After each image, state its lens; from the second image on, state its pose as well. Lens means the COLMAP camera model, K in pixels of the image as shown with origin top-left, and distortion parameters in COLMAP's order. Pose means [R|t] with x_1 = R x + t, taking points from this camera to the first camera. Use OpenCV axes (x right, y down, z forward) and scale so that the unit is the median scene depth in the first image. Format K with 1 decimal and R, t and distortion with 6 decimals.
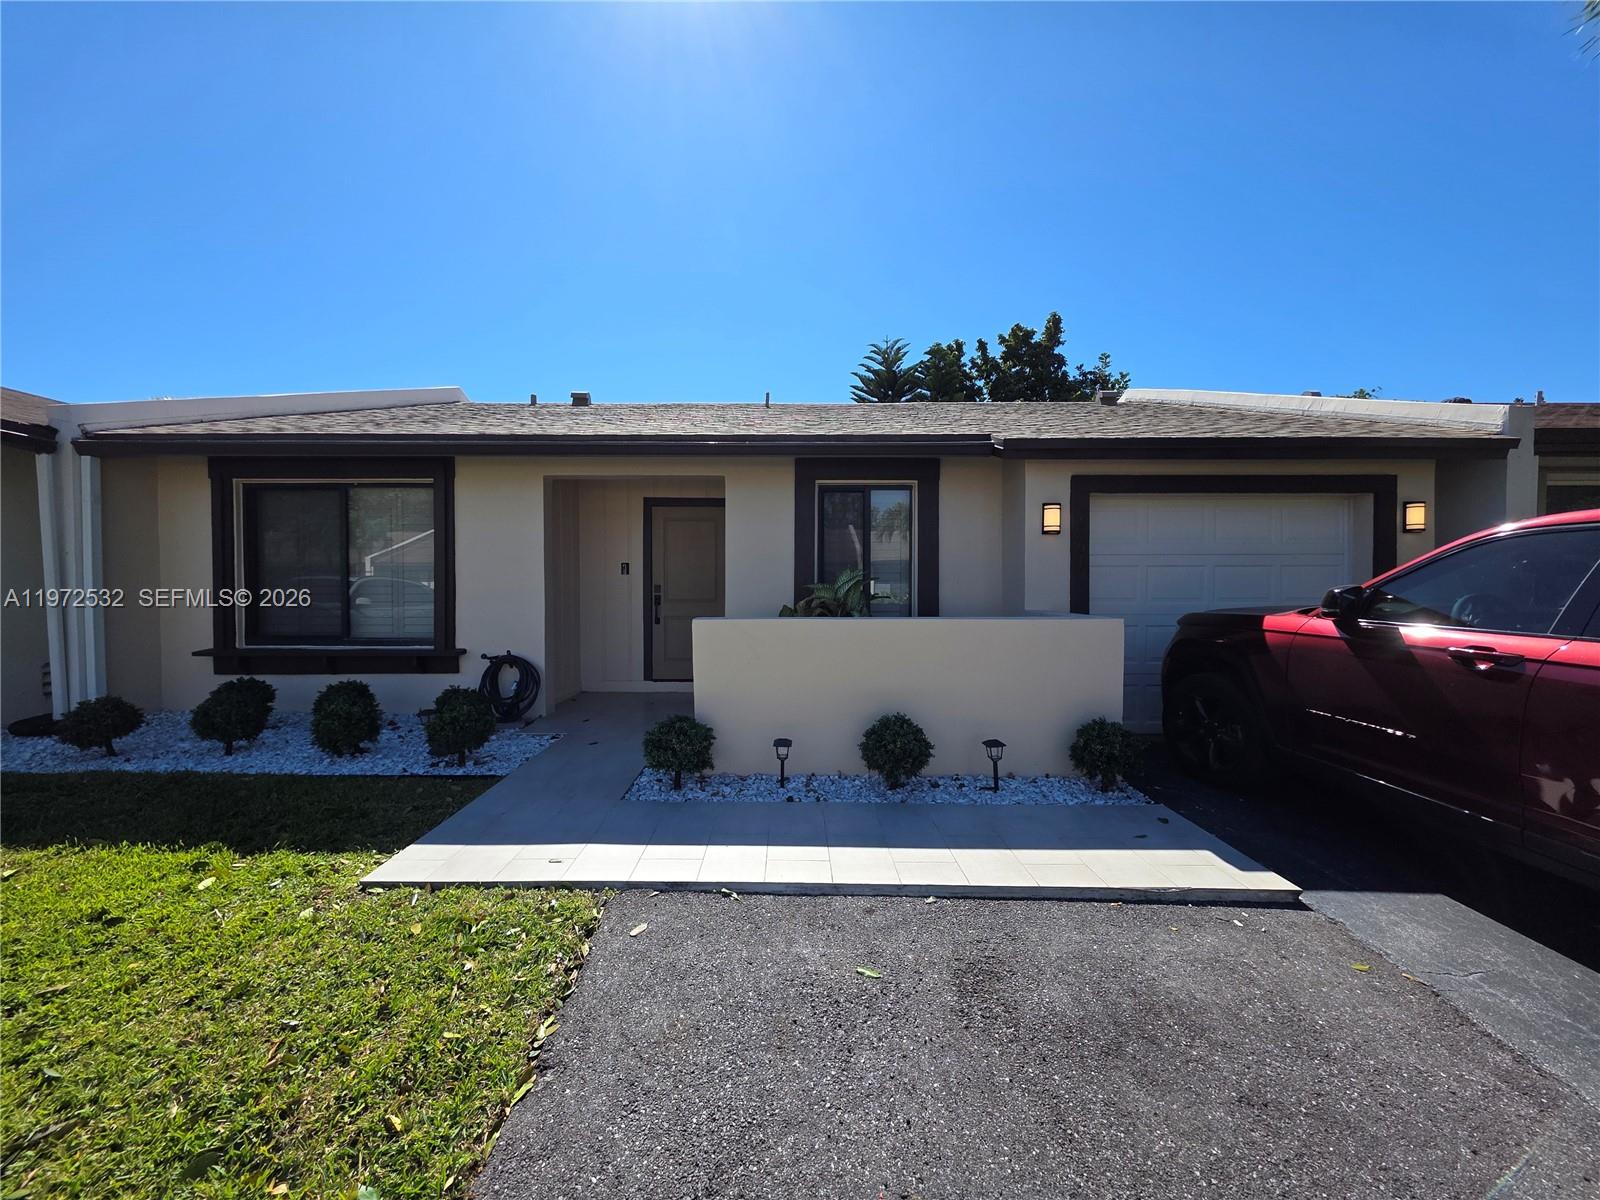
lens RADIAL K [[647.3, 0, 789.6], [0, 647.3, 600.9], [0, 0, 1]] dist [0.006864, -0.000005]
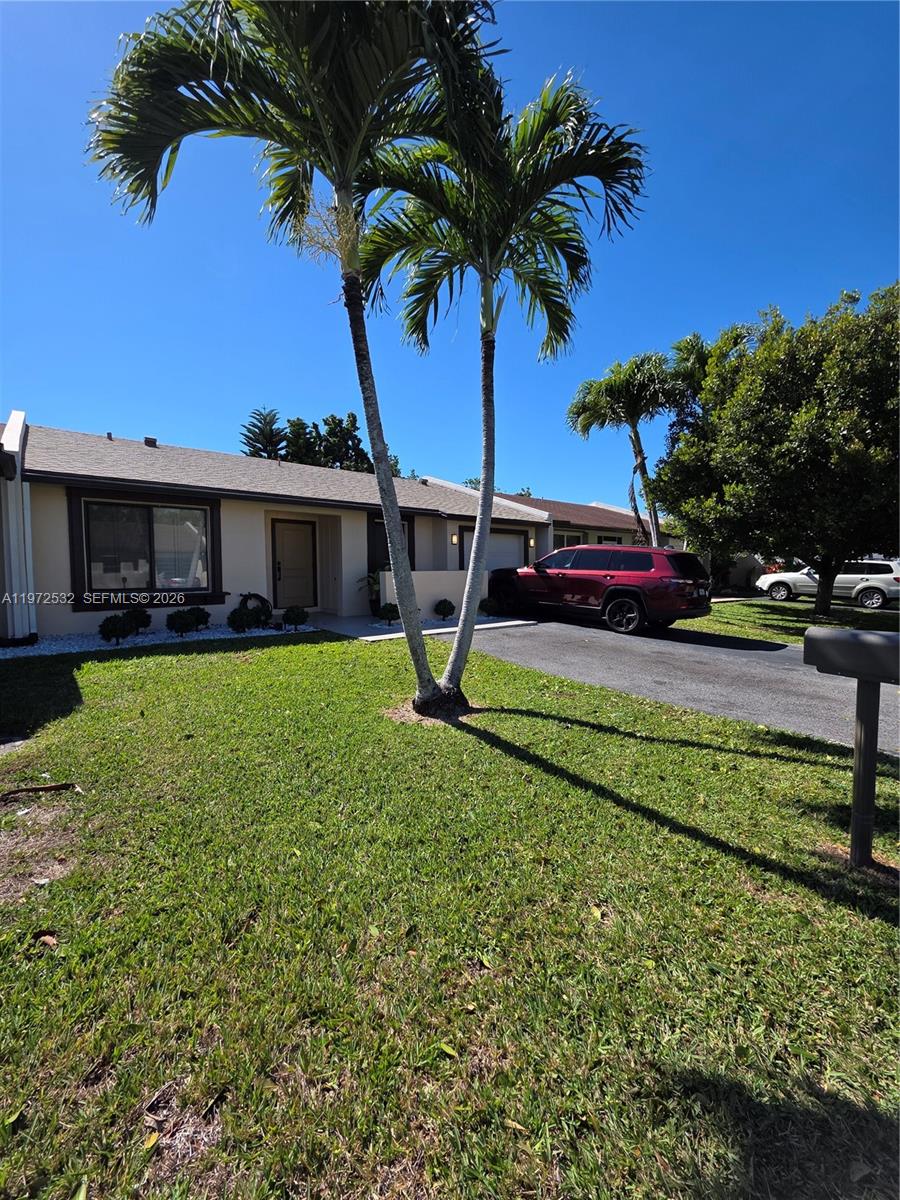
lens RADIAL K [[485.5, 0, 445.5], [0, 485.5, 591.2], [0, 0, 1]] dist [0.006864, -0.000005]
pose [[0.754872, -0.033362, 0.655023, -0.987929], [0.019424, 0.999405, 0.028517, 0.042387], [-0.655584, -0.008804, 0.755071, -0.599713]]
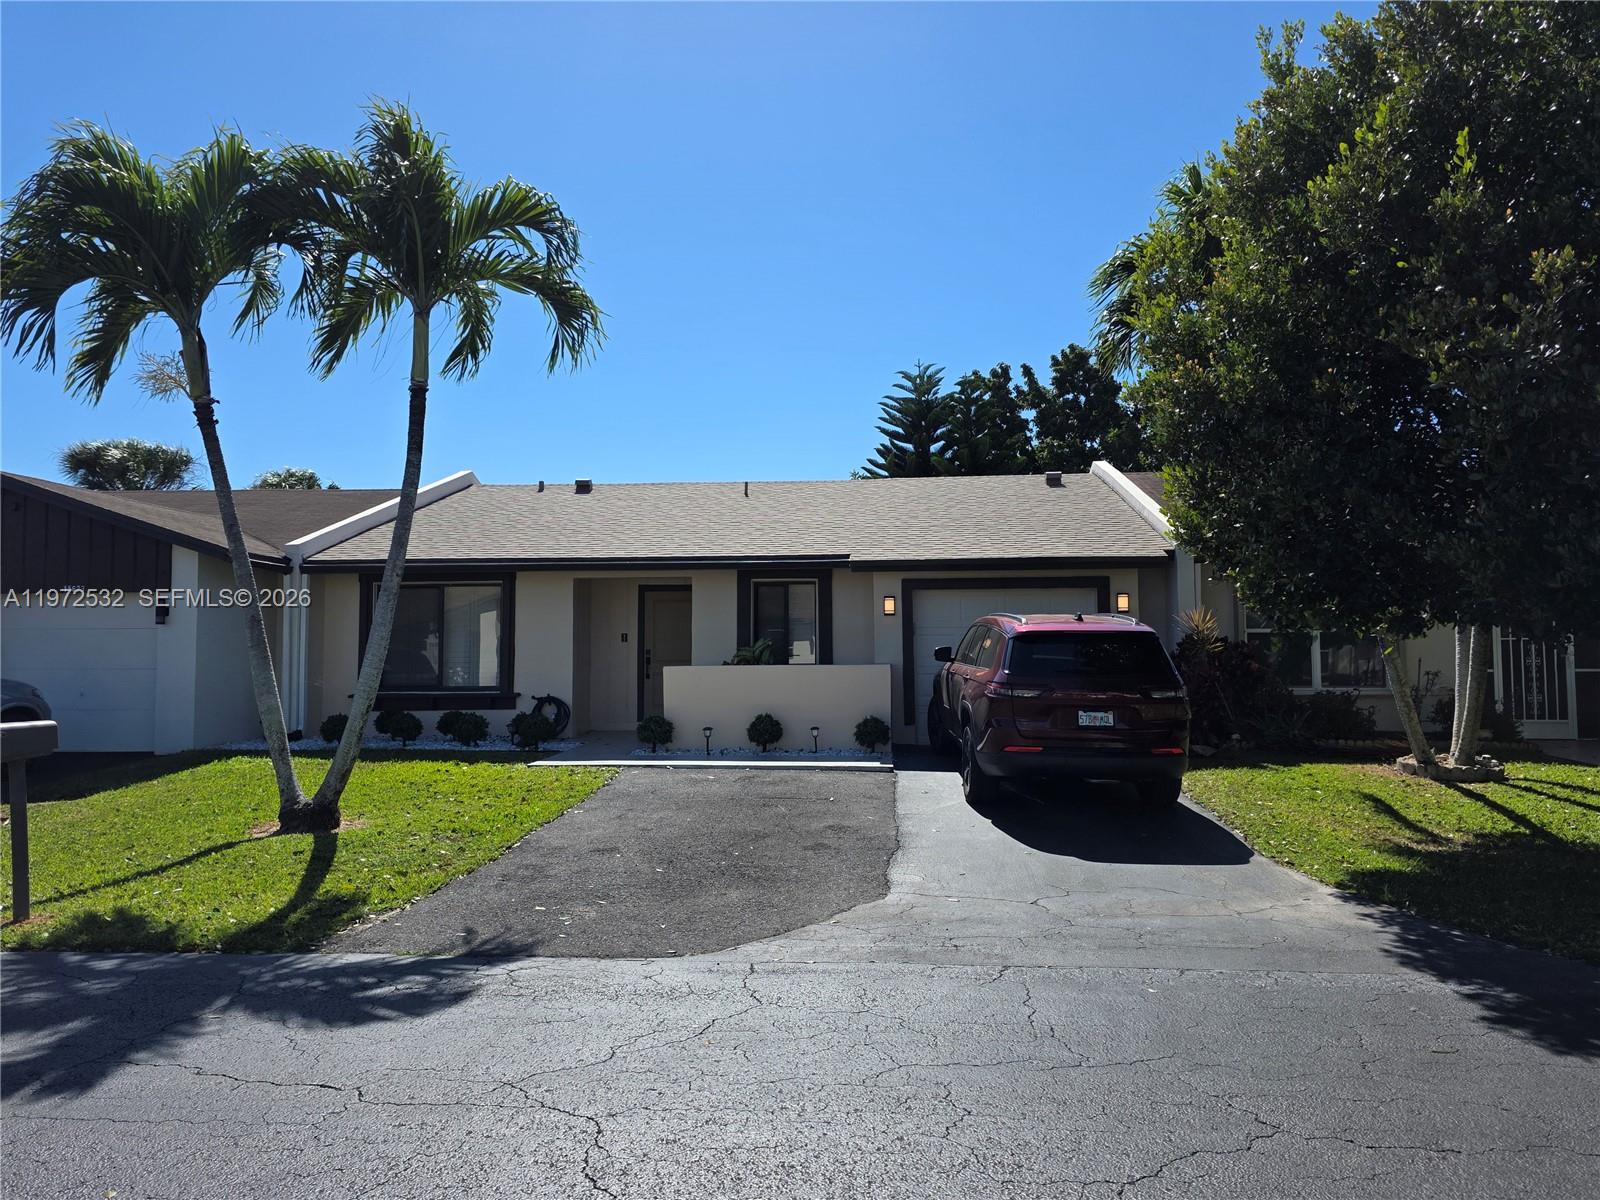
lens RADIAL K [[1128.2, 0, 805.1], [0, 1128.2, 592.9], [0, 0, 1]] dist [0.063447, -0.050937]
pose [[0.997192, -0.010825, -0.074102, 0.359350], [0.004860, 0.996766, -0.080206, 0.057323], [0.074730, 0.079621, 0.994020, -1.595499]]
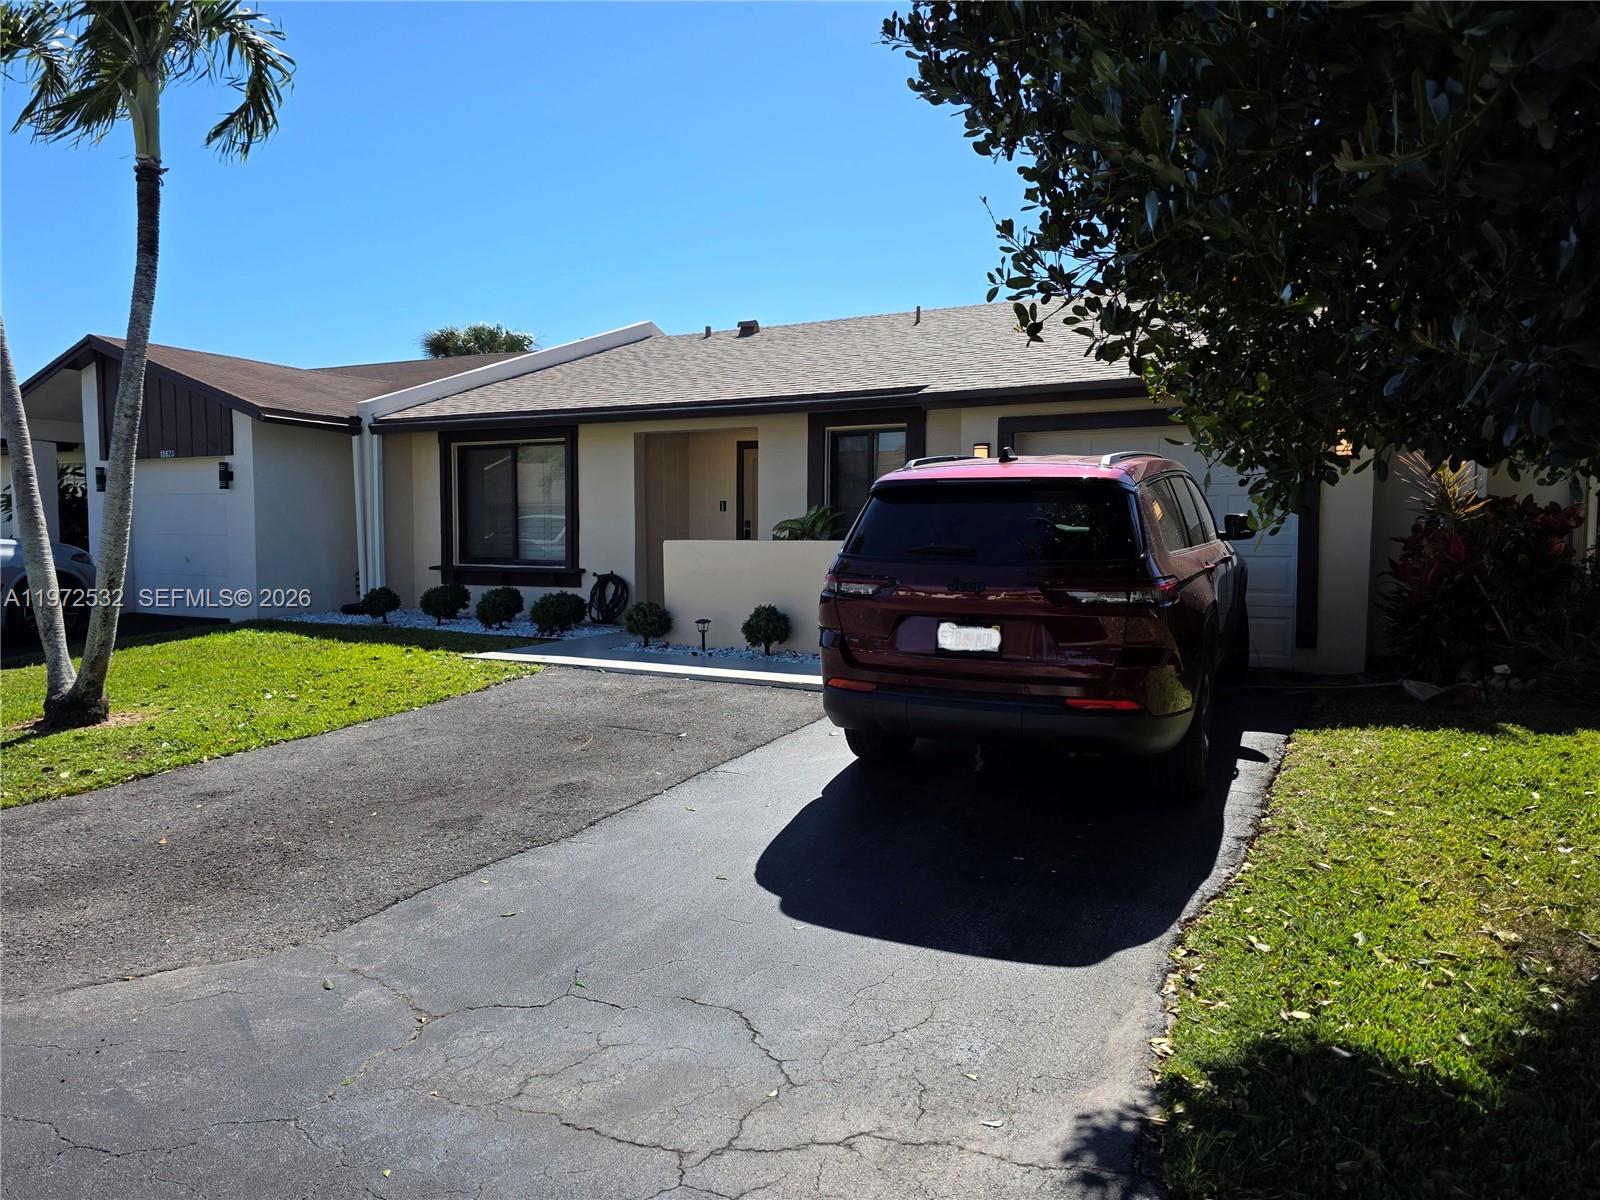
lens RADIAL K [[1128.2, 0, 788.7], [0, 1128.2, 607.1], [0, 0, 1]] dist [0.063447, -0.050937]
pose [[0.882540, 0.032321, -0.469125, 0.930538], [-0.013675, 0.998977, 0.043099, 0.047583], [0.470039, -0.031622, 0.882079, -0.812341]]
